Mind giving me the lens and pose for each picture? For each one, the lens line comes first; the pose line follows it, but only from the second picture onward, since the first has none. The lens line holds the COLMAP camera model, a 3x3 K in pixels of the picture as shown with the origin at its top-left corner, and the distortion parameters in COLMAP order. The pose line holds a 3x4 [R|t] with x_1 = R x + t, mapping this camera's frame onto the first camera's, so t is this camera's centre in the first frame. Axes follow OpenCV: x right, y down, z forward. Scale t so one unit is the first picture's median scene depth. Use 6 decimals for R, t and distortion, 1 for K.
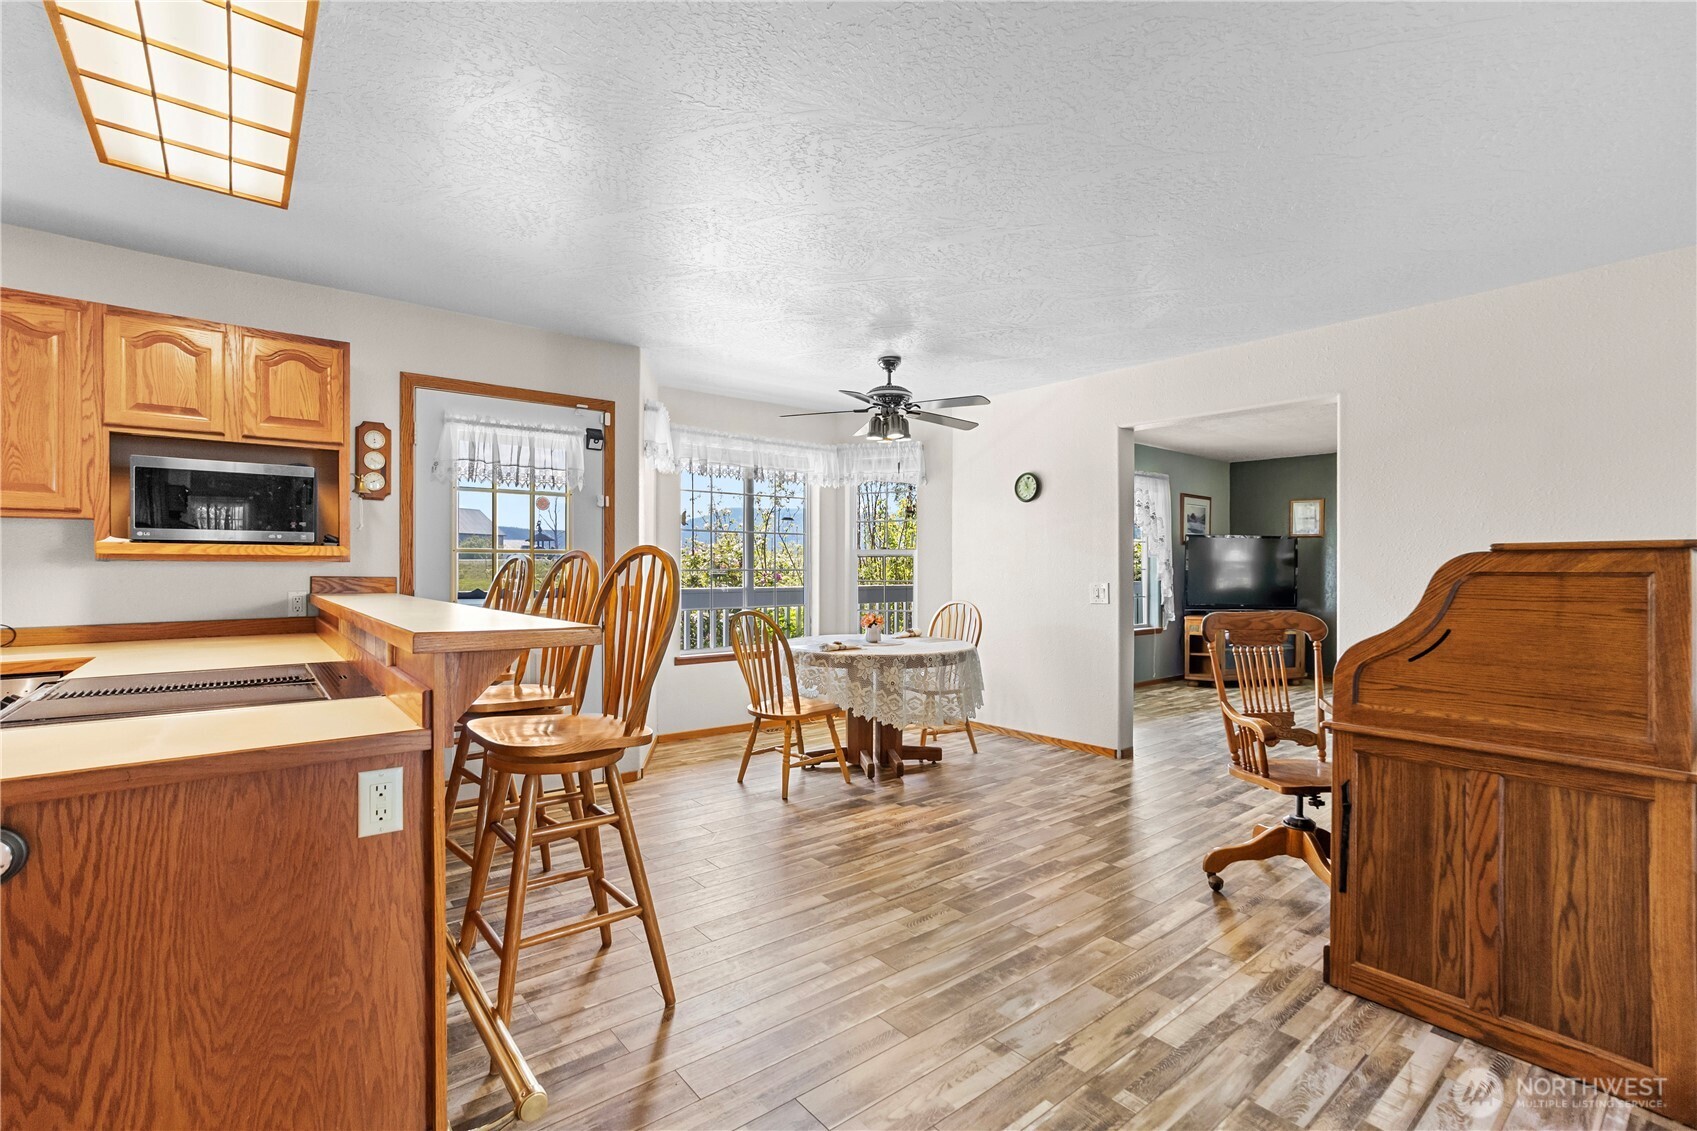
lens RADIAL K [[767.5, 0, 839.0], [0, 767.5, 553.7], [0, 0, 1]] dist [-0.044392, 0.017638]
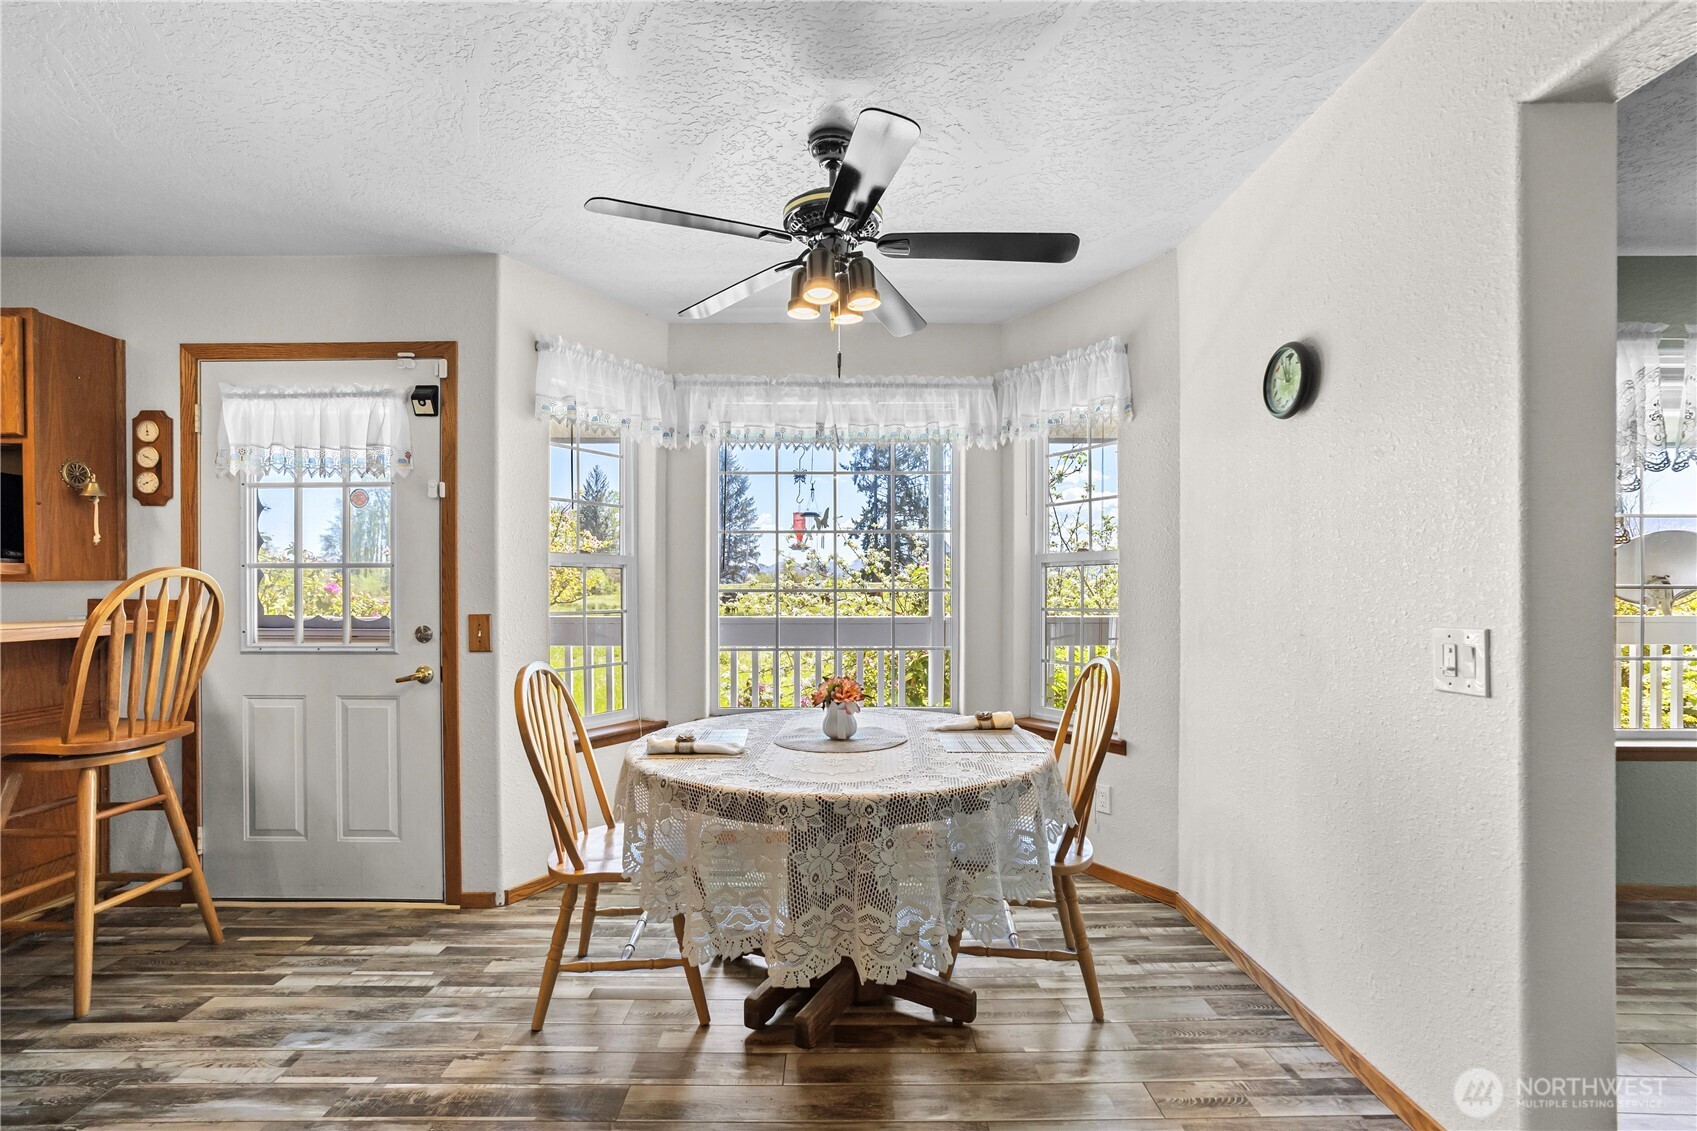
lens RADIAL K [[767.5, 0, 847.9], [0, 767.5, 579.4], [0, 0, 1]] dist [-0.044392, 0.017638]
pose [[0.780863, -0.010052, -0.624621, 0.570943], [0.014820, 0.999887, 0.002436, 0.021934], [0.624526, -0.011159, 0.780924, 1.002364]]
